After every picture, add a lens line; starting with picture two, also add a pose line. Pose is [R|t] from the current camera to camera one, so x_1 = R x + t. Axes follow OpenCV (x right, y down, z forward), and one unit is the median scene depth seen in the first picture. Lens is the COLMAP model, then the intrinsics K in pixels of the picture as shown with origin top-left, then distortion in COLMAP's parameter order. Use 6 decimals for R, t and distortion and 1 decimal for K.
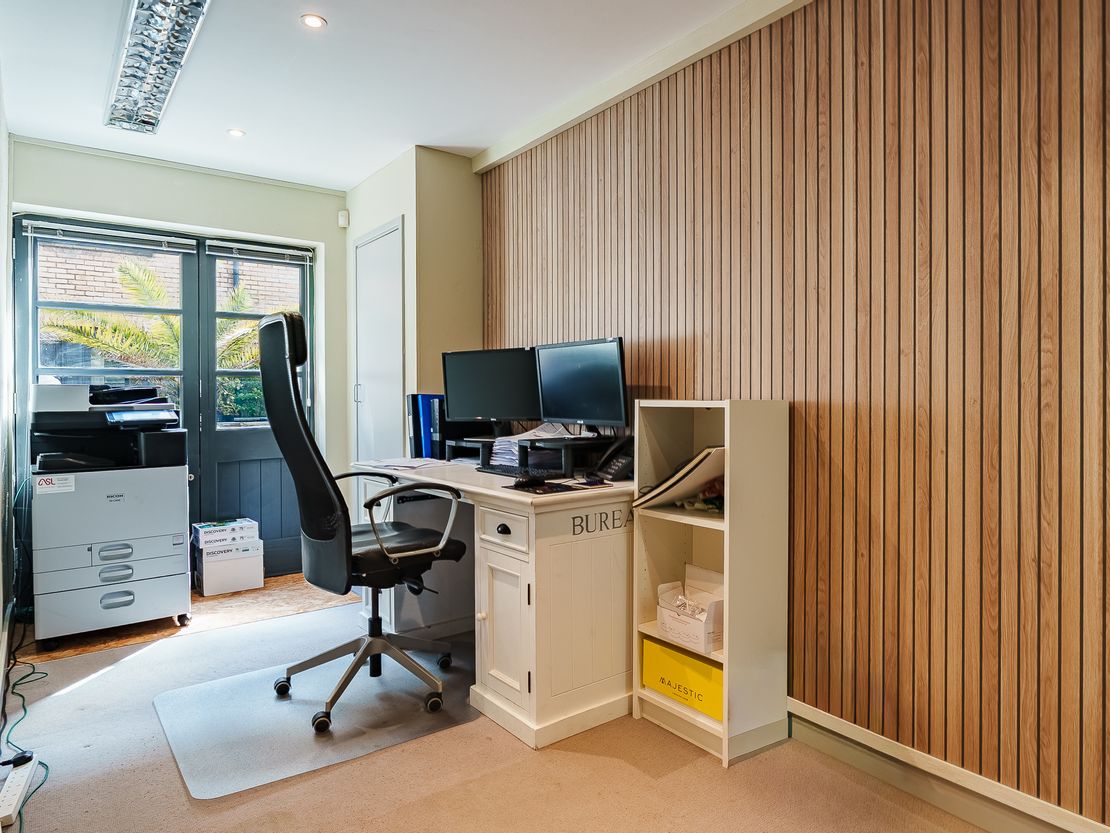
lens RADIAL K [[678.4, 0, 554.5], [0, 678.4, 409.2], [0, 0, 1]] dist [-0.001712, 0.000701]
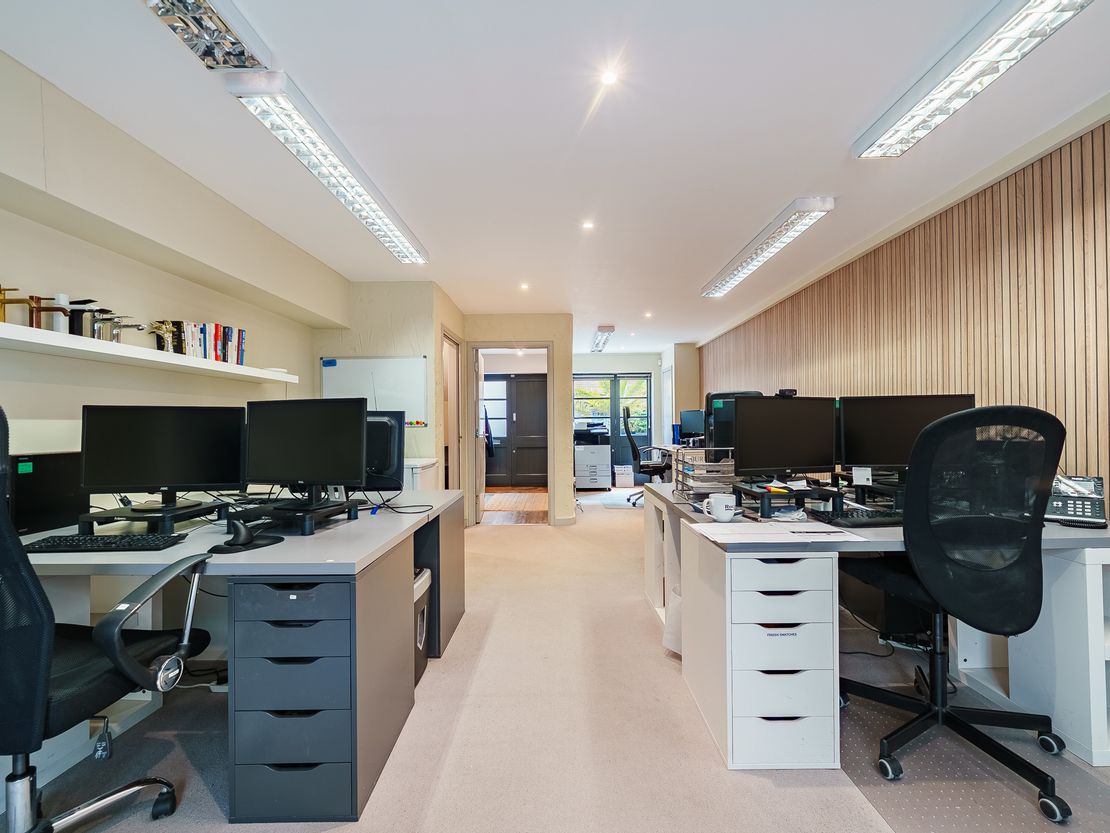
lens RADIAL K [[446.0, 0, 556.8], [0, 446.0, 420.0], [0, 0, 1]] dist [0.000069, 0.000000]
pose [[0.792590, -0.009485, -0.609681, 0.597609], [-0.003017, 0.999806, -0.019477, -0.000021], [0.609747, 0.017277, 0.792407, -0.919207]]
